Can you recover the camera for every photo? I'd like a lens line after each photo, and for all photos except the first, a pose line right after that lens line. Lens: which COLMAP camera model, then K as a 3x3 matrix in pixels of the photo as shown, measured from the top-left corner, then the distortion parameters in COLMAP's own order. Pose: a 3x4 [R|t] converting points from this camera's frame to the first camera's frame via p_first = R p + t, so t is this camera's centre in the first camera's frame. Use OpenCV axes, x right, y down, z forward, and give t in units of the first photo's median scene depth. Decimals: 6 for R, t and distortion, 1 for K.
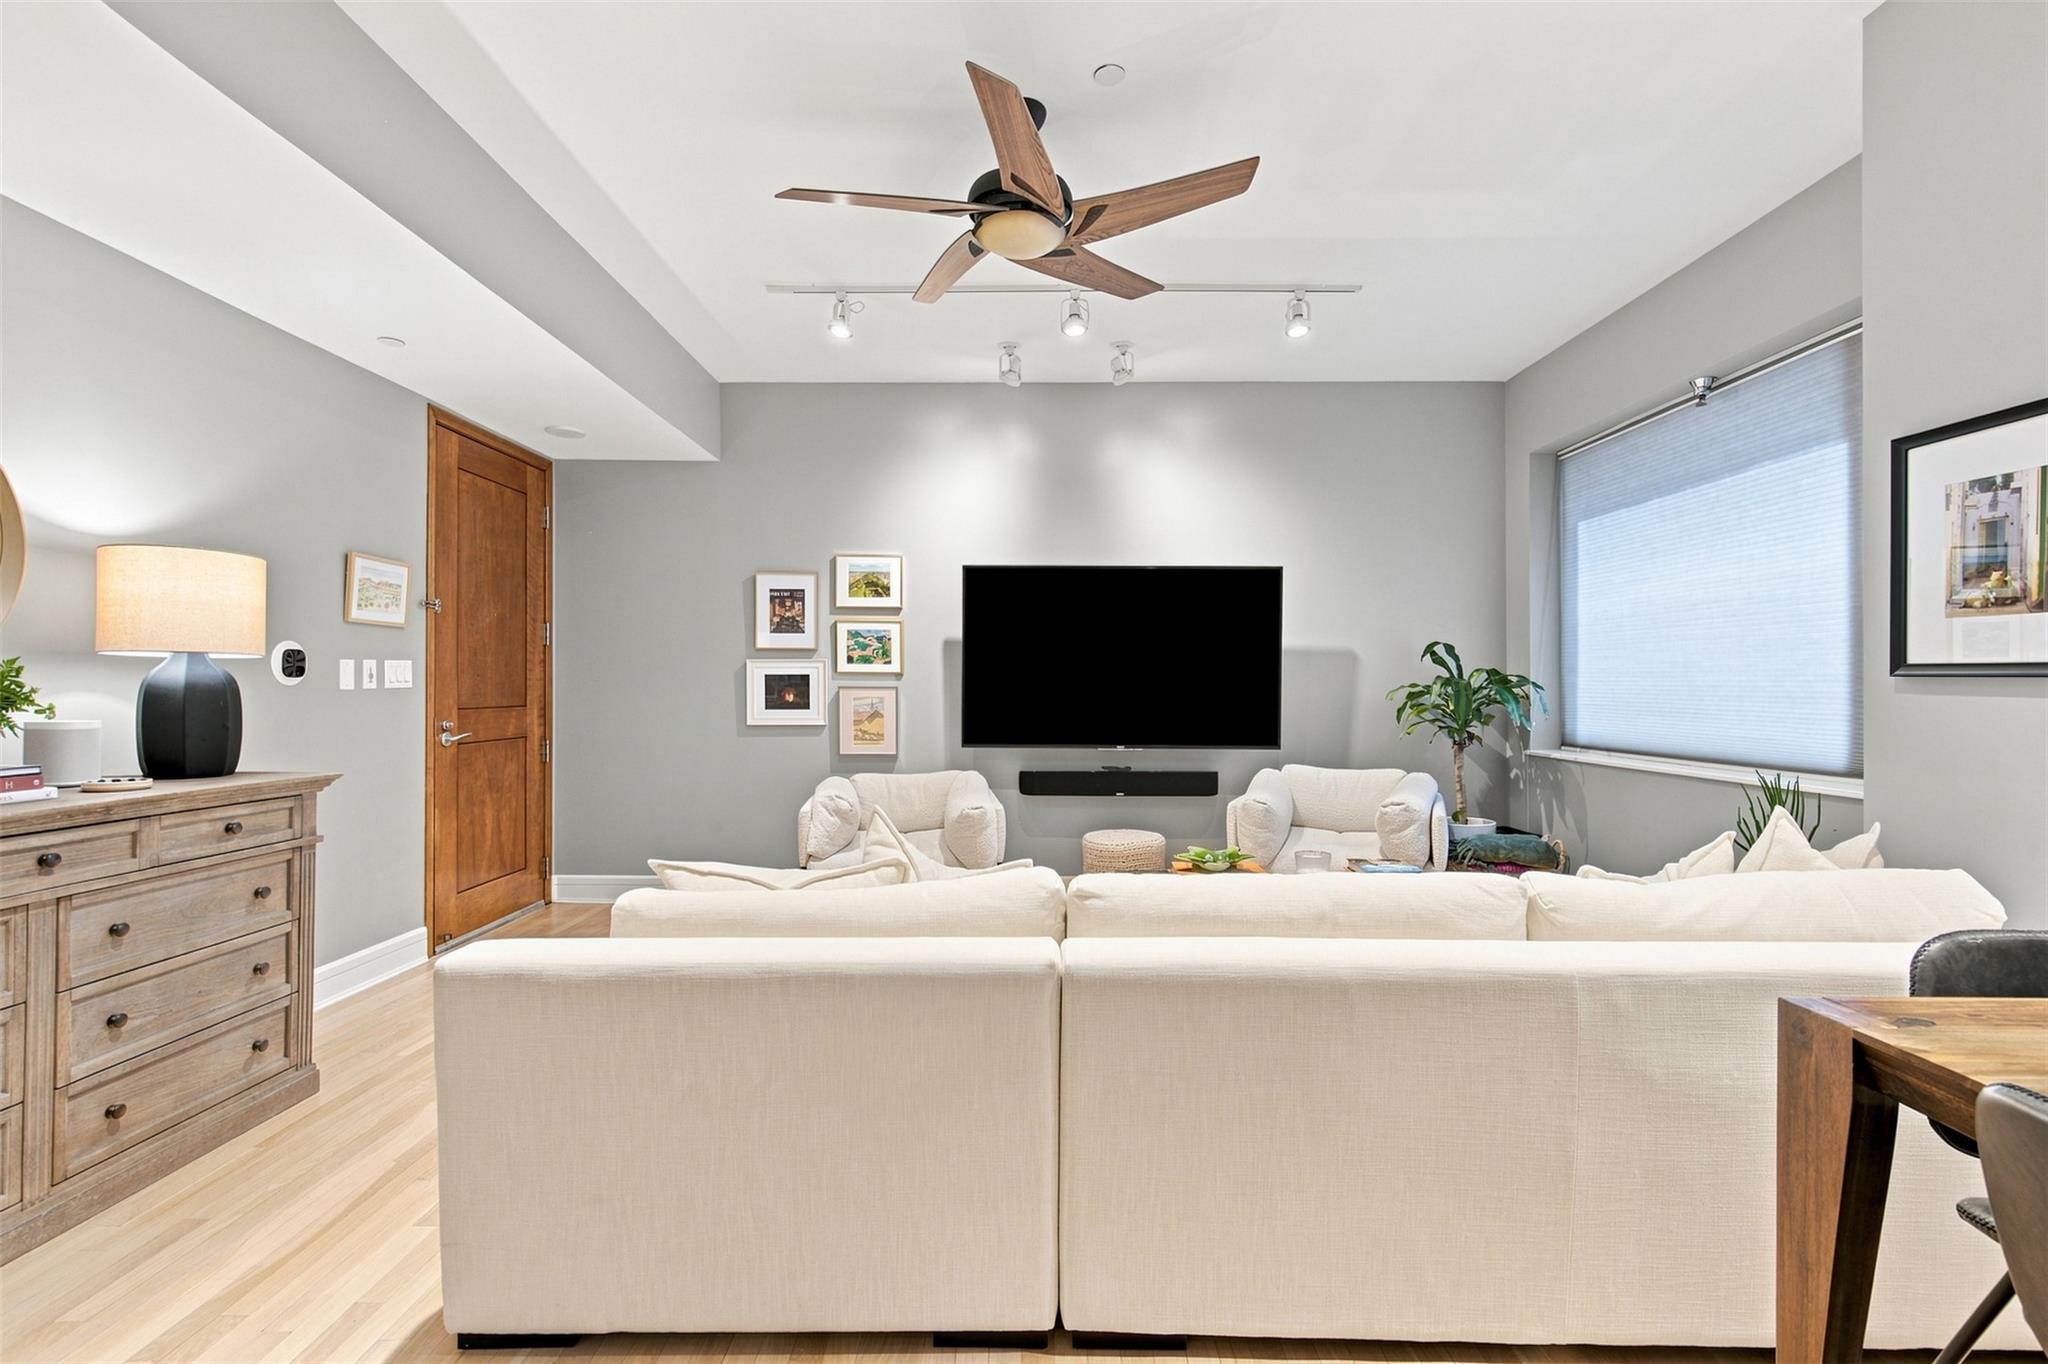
lens RADIAL K [[923.5, 0, 1019.3], [0, 923.5, 684.7], [0, 0, 1]] dist [-0.000917, -0.000051]
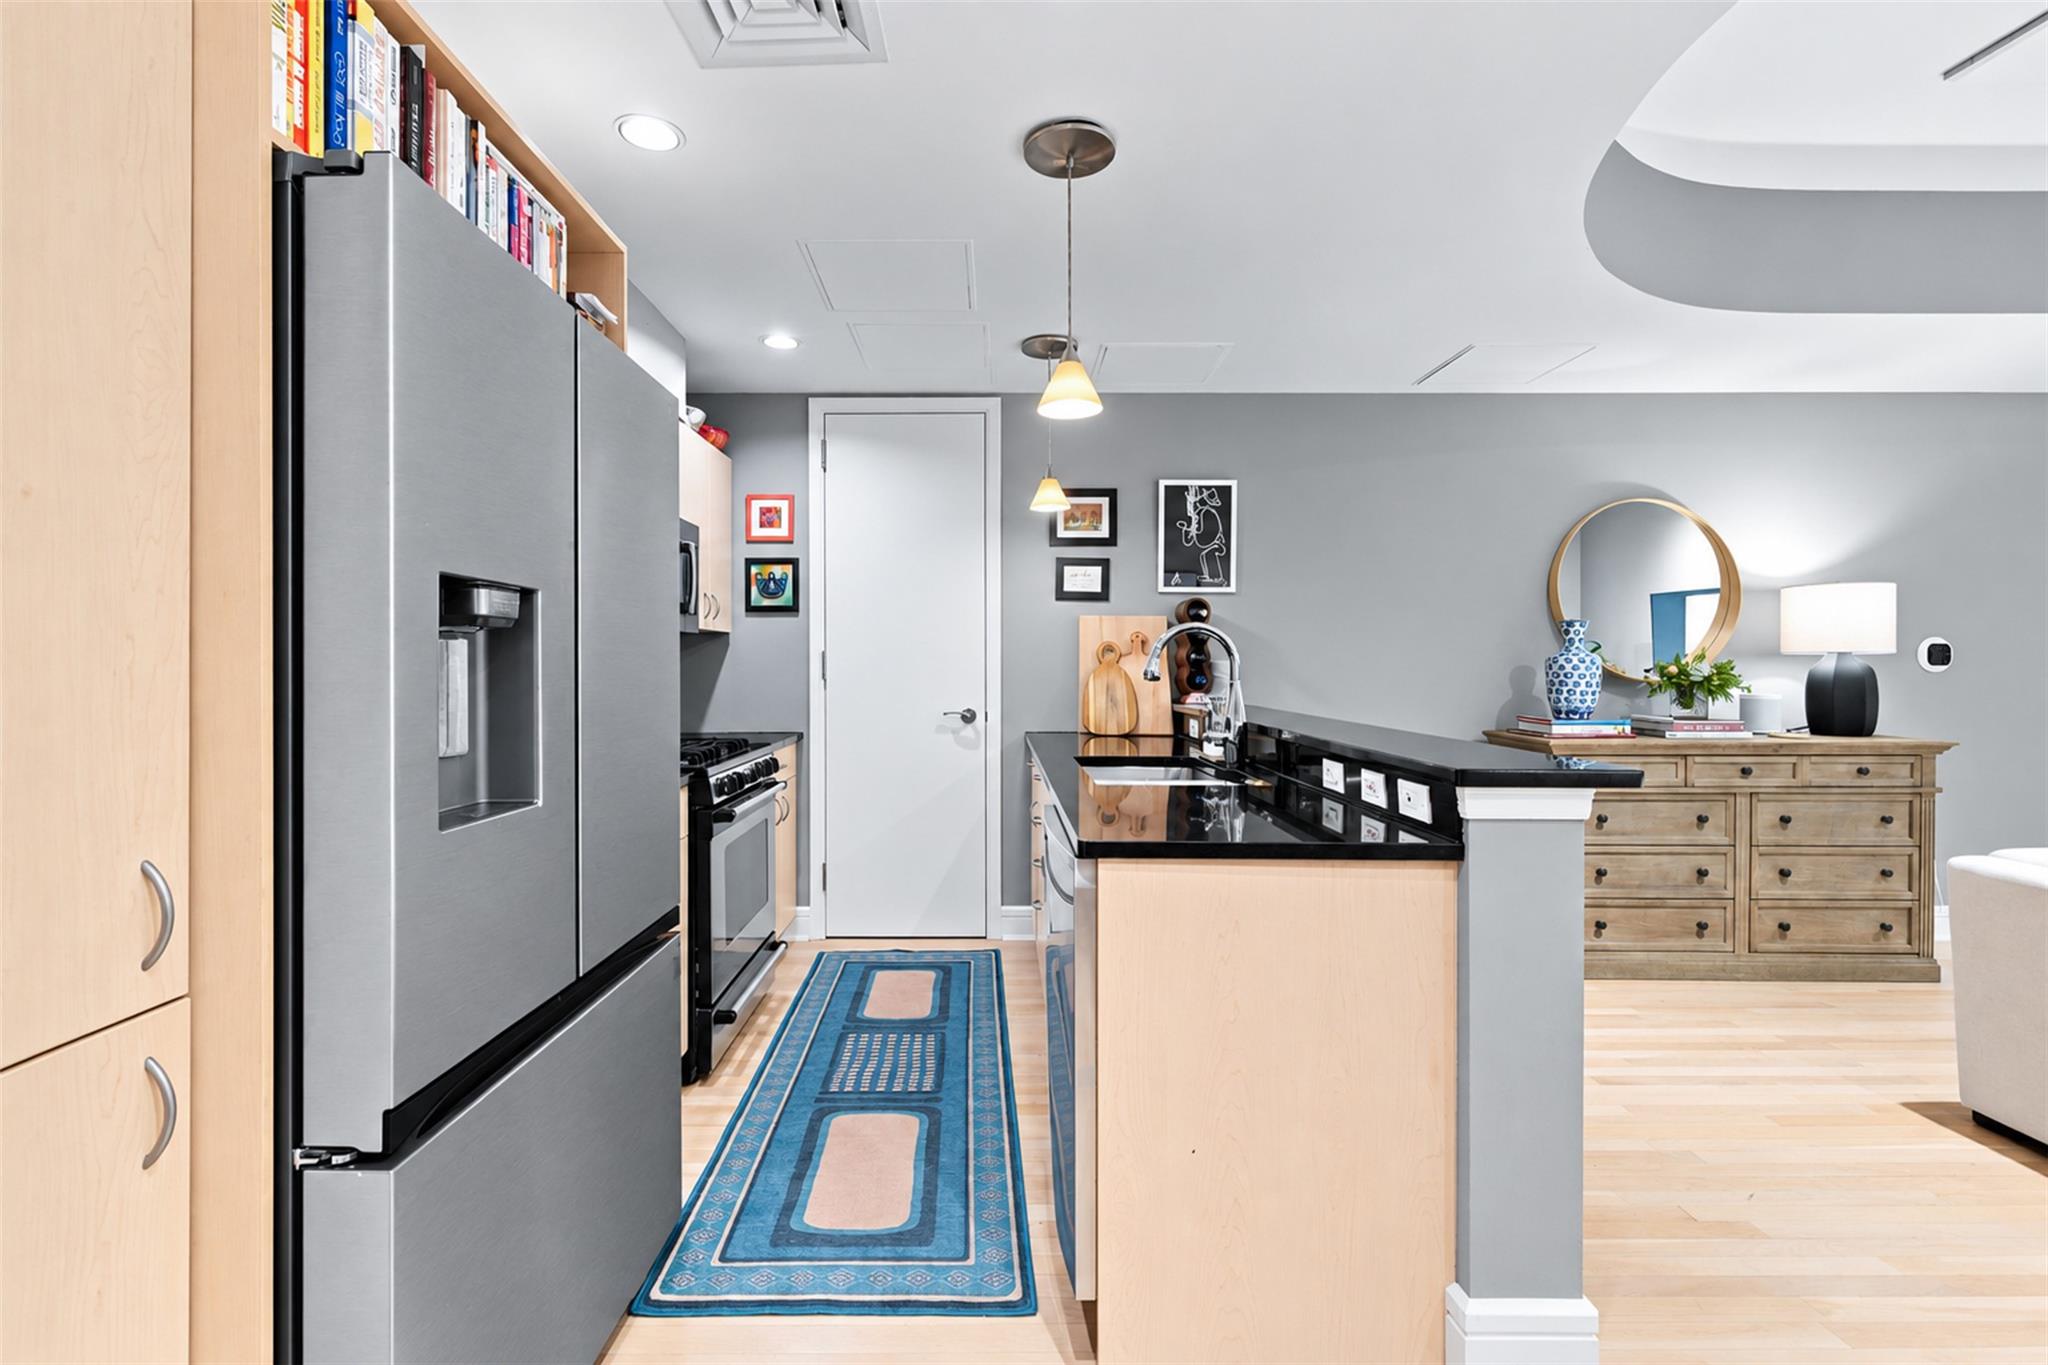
lens RADIAL K [[895.3, 0, 985.4], [0, 895.3, 664.6], [0, 0, 1]] dist [-0.000136, 0.000312]
pose [[0.012312, 0.001581, -0.999923, 0.415478], [0.003105, 0.999994, 0.001619, -0.016325], [0.999919, -0.003125, 0.012307, -0.312309]]
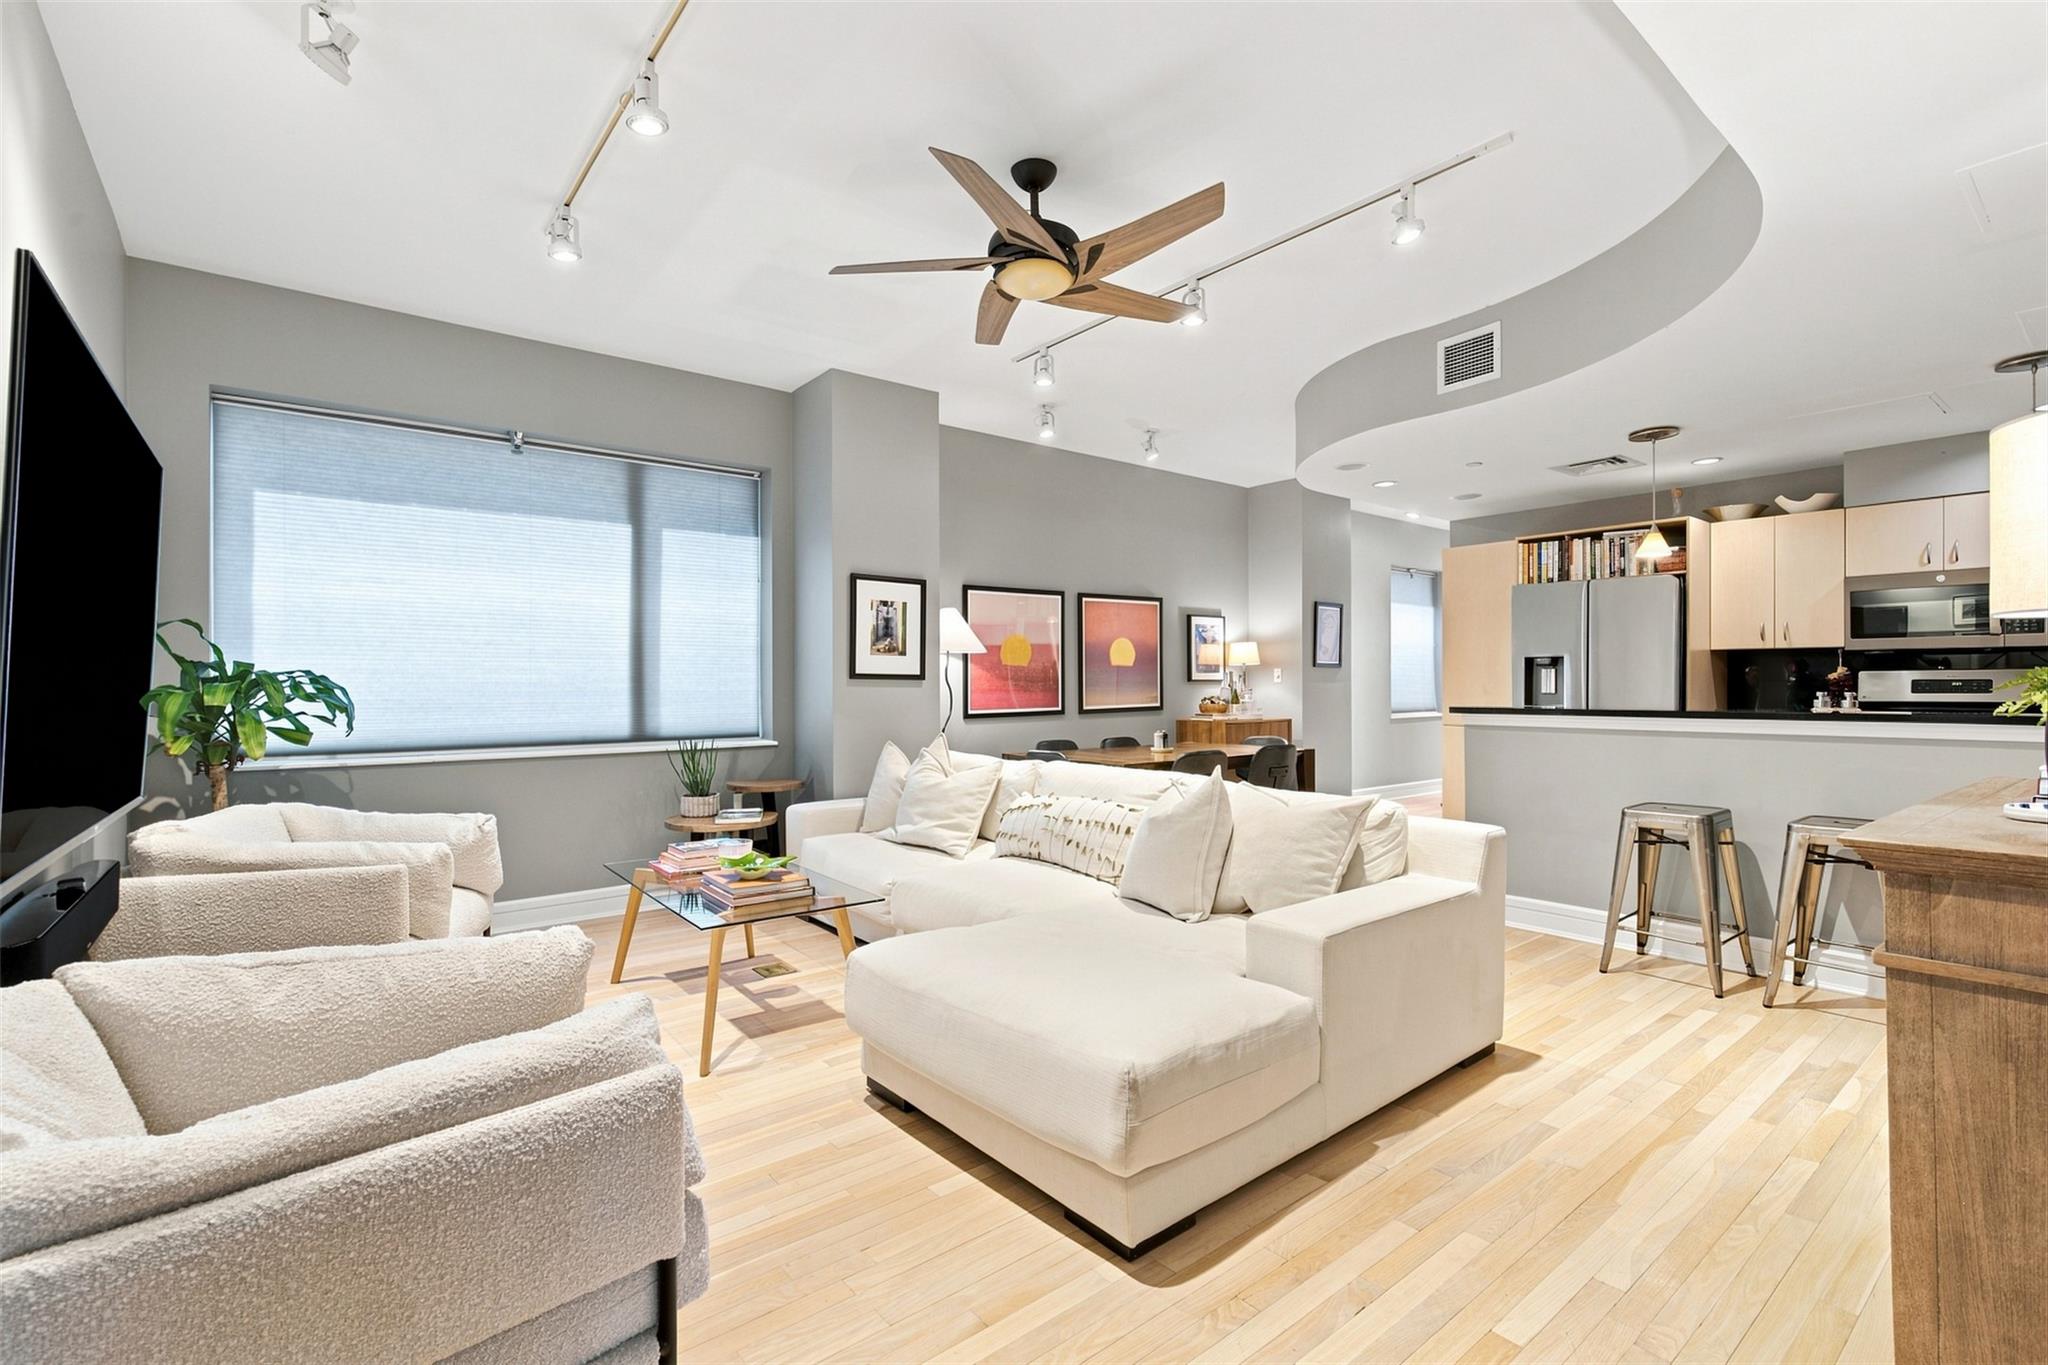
lens RADIAL K [[923.5, 0, 1019.3], [0, 923.5, 685.2], [0, 0, 1]] dist [-0.000917, -0.000051]
pose [[-0.631291, 0.001652, 0.775544, -0.704316], [0.001339, 0.999999, -0.001040, 0.006640], [-0.775545, 0.000382, -0.631292, 1.415289]]
